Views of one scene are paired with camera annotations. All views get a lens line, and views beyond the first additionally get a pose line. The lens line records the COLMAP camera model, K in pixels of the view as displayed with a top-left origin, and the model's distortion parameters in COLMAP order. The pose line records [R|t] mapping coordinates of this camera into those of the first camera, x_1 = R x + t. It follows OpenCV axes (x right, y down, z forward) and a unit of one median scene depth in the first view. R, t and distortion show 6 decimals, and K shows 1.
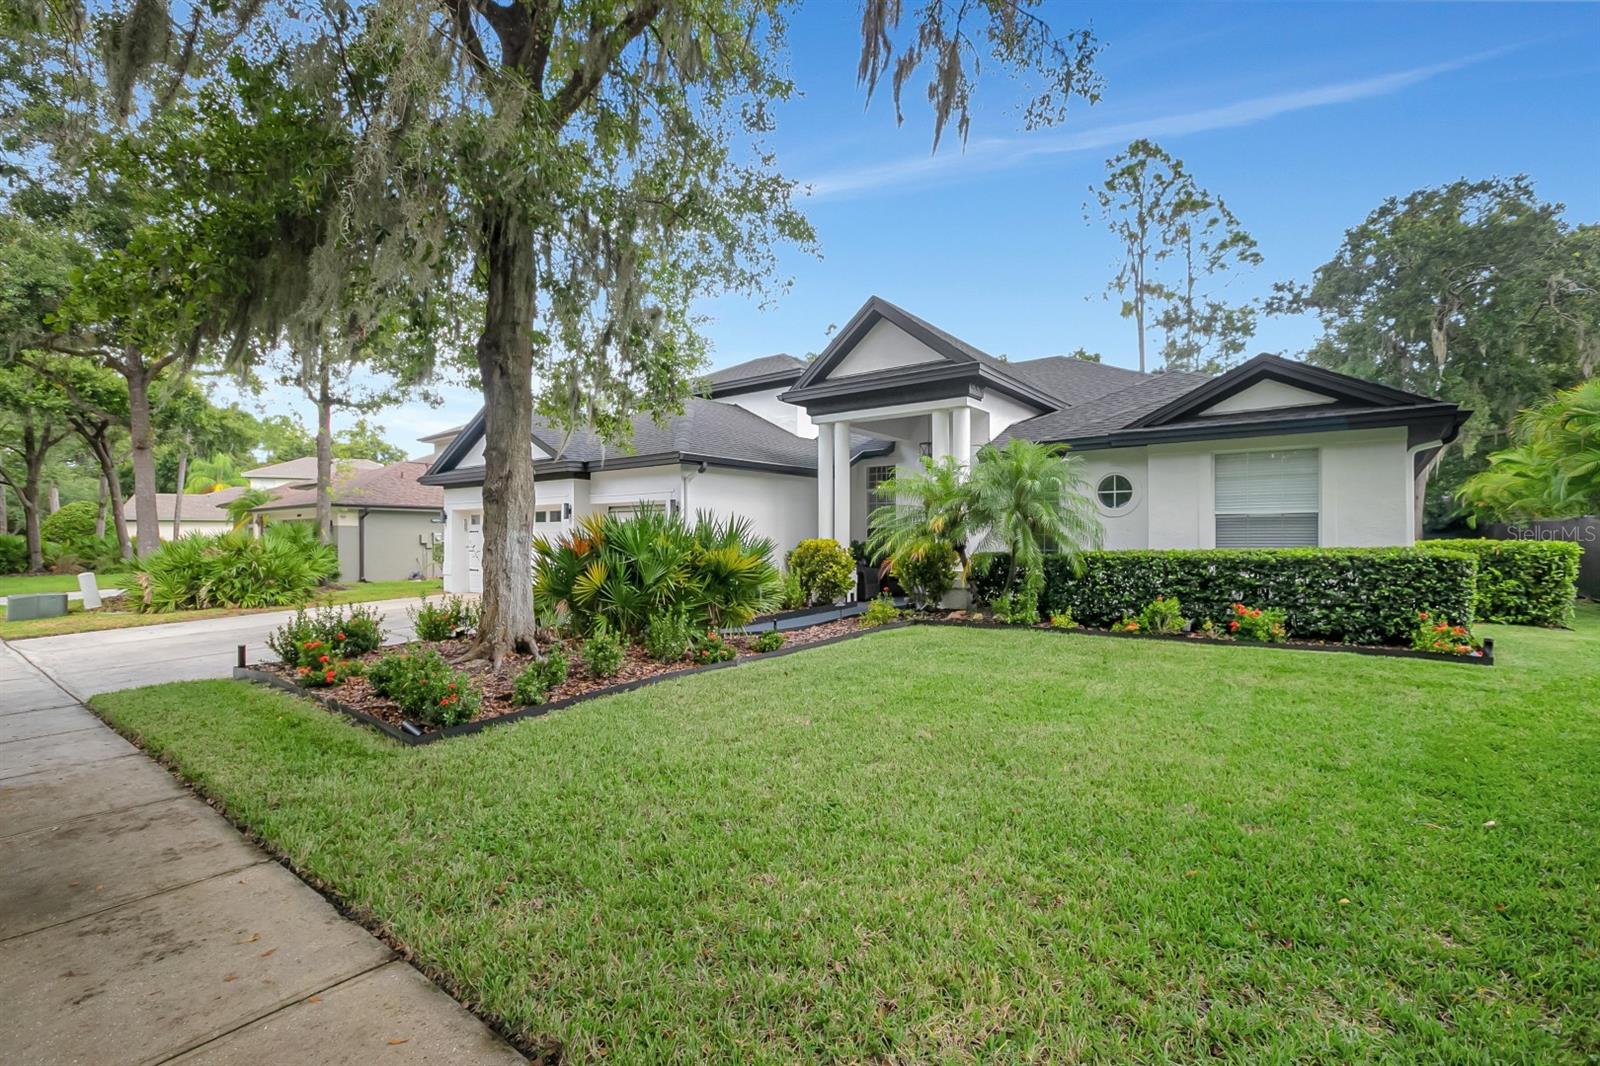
lens RADIAL K [[724.5, 0, 801.2], [0, 724.5, 536.4], [0, 0, 1]] dist [-0.010492, 0.000745]
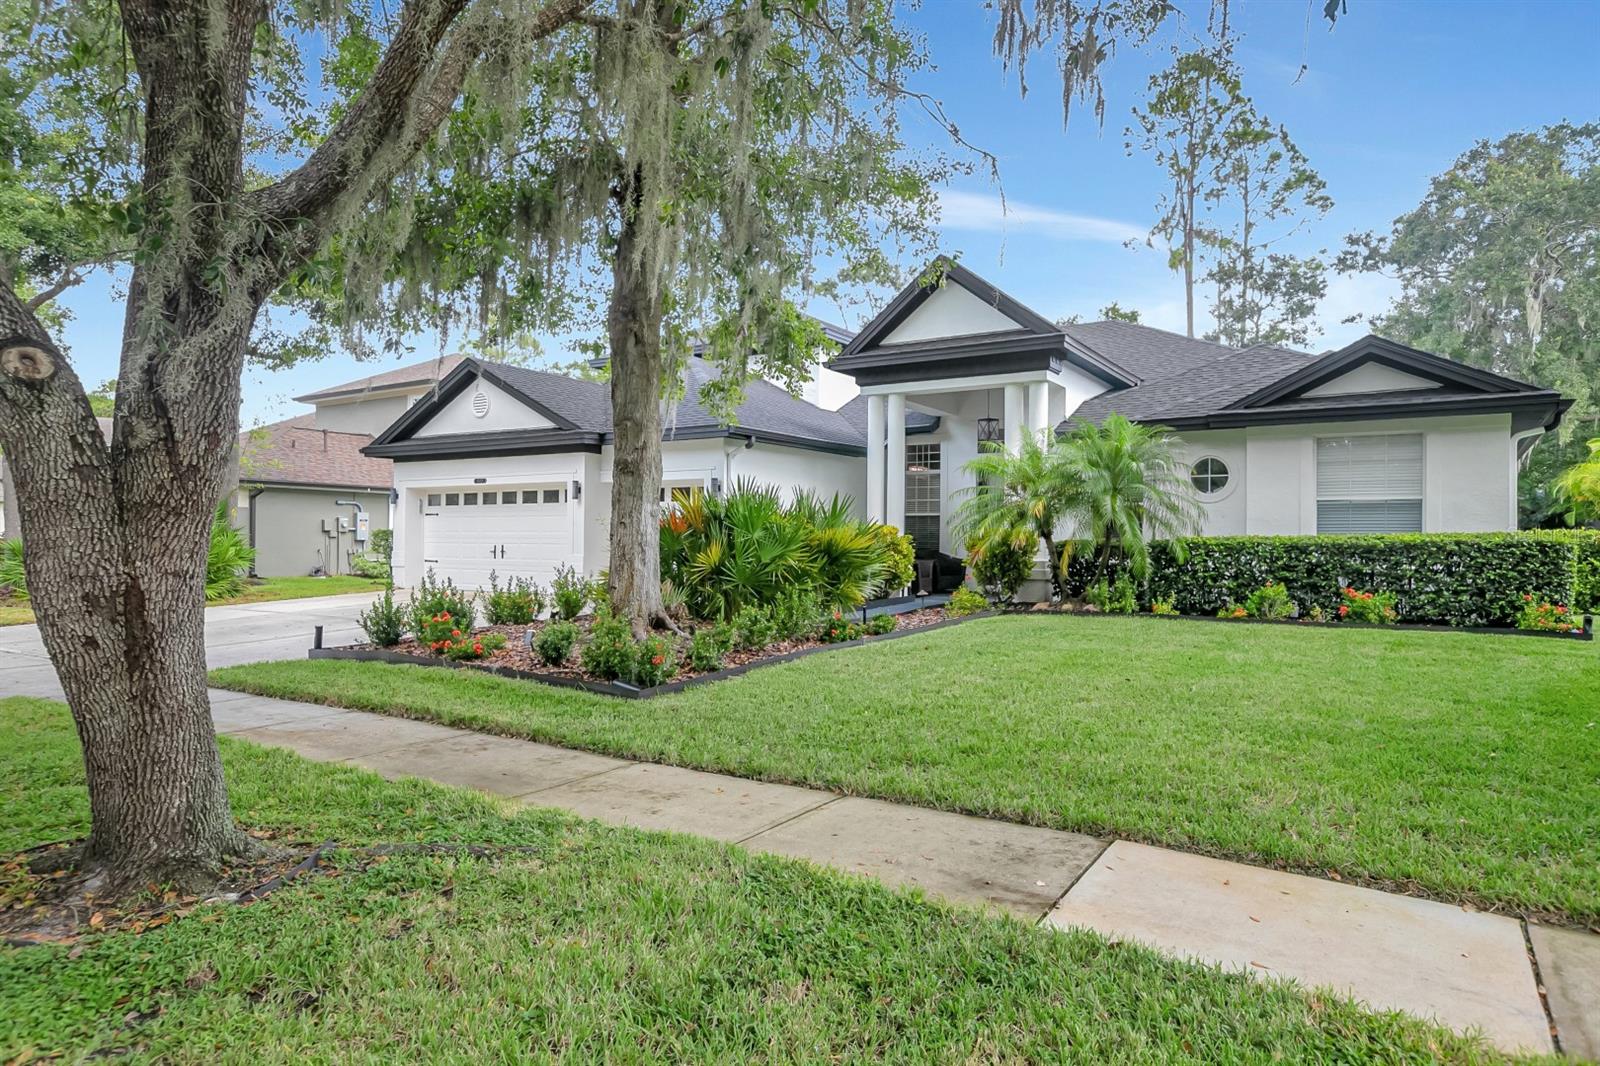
lens RADIAL K [[962.6, 0, 799.2], [0, 962.6, 530.2], [0, 0, 1]] dist [0.013368, -0.000607]
pose [[0.996602, 0.010826, 0.081656, -0.172897], [-0.010327, 0.999925, -0.006531, 0.019761], [-0.081721, 0.005666, 0.996639, -0.179766]]
